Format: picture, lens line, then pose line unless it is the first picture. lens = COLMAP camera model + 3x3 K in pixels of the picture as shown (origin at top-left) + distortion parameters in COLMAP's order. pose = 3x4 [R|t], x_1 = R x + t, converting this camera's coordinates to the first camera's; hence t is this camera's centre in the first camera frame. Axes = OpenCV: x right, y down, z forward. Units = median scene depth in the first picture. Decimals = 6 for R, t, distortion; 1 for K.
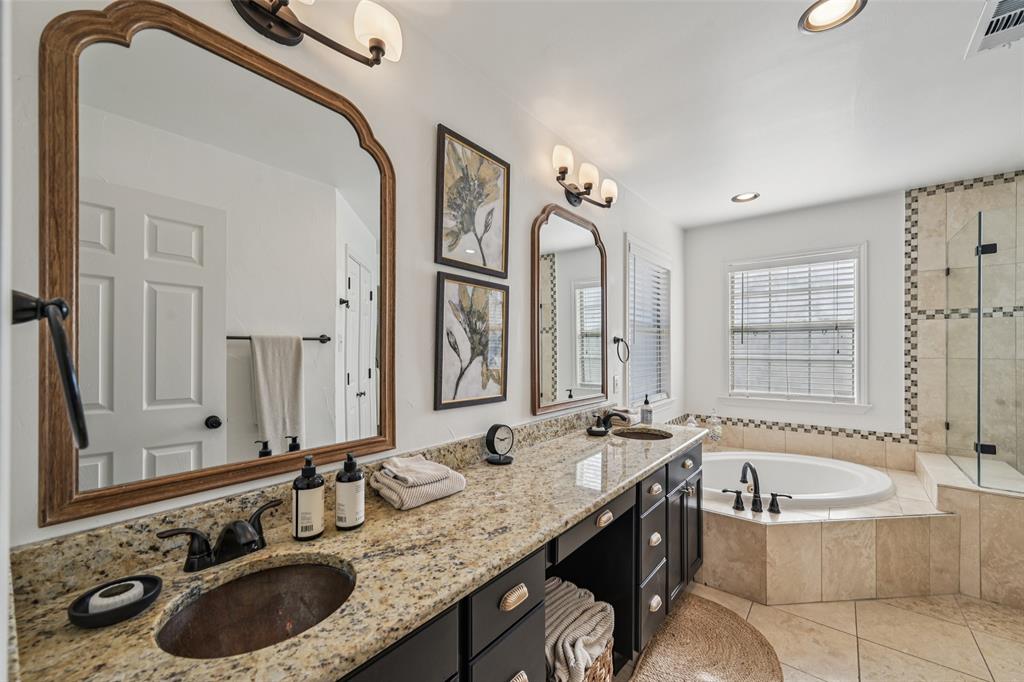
lens RADIAL K [[410.6, 0, 515.2], [0, 410.6, 349.6], [0, 0, 1]] dist [0.003696, 0.000594]
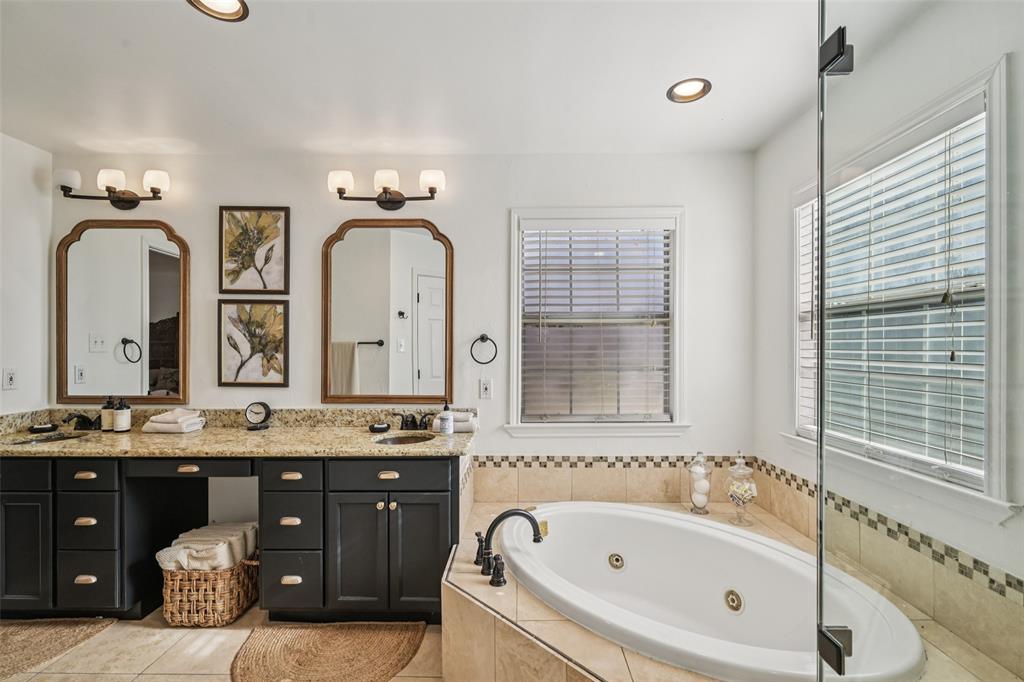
lens RADIAL K [[444.6, 0, 513.0], [0, 444.6, 347.6], [0, 0, 1]] dist [0.004842, 0.000381]
pose [[0.611040, 0.001743, -0.791598, 1.043141], [-0.002325, 0.999997, 0.000407, -0.003197], [0.791596, 0.001592, 0.611043, 0.471310]]
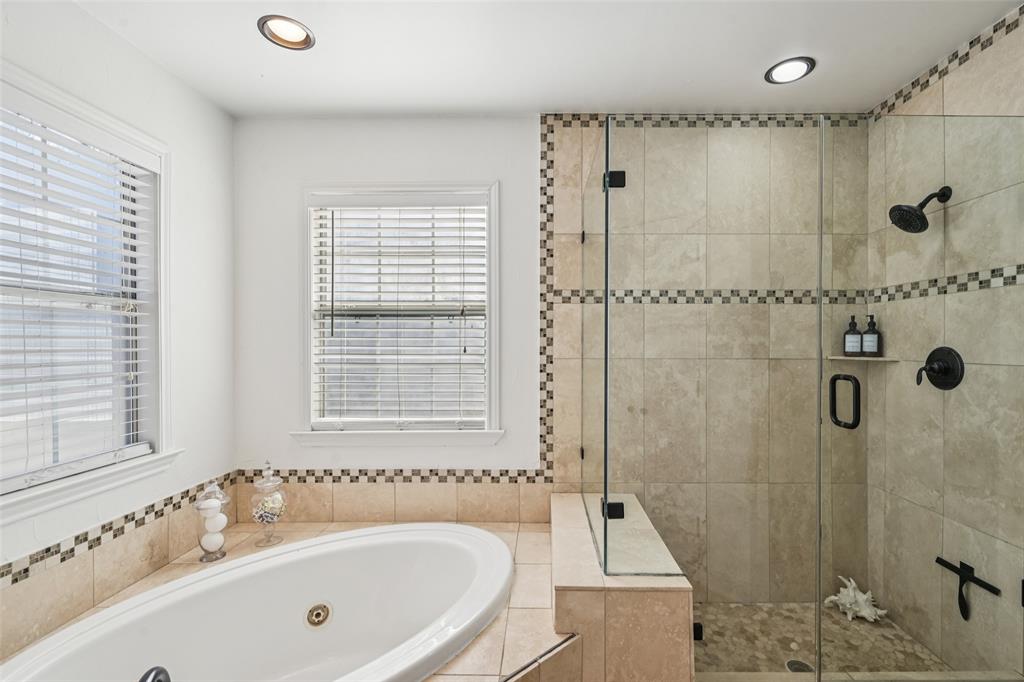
lens RADIAL K [[469.5, 0, 549.1], [0, 469.5, 350.1], [0, 0, 1]] dist [0.000155, -0.000529]
pose [[0.773671, -0.006232, 0.633557, 0.511136], [-0.000347, 0.999947, 0.010259, -0.001904], [-0.633588, -0.008157, 0.773628, 0.427491]]
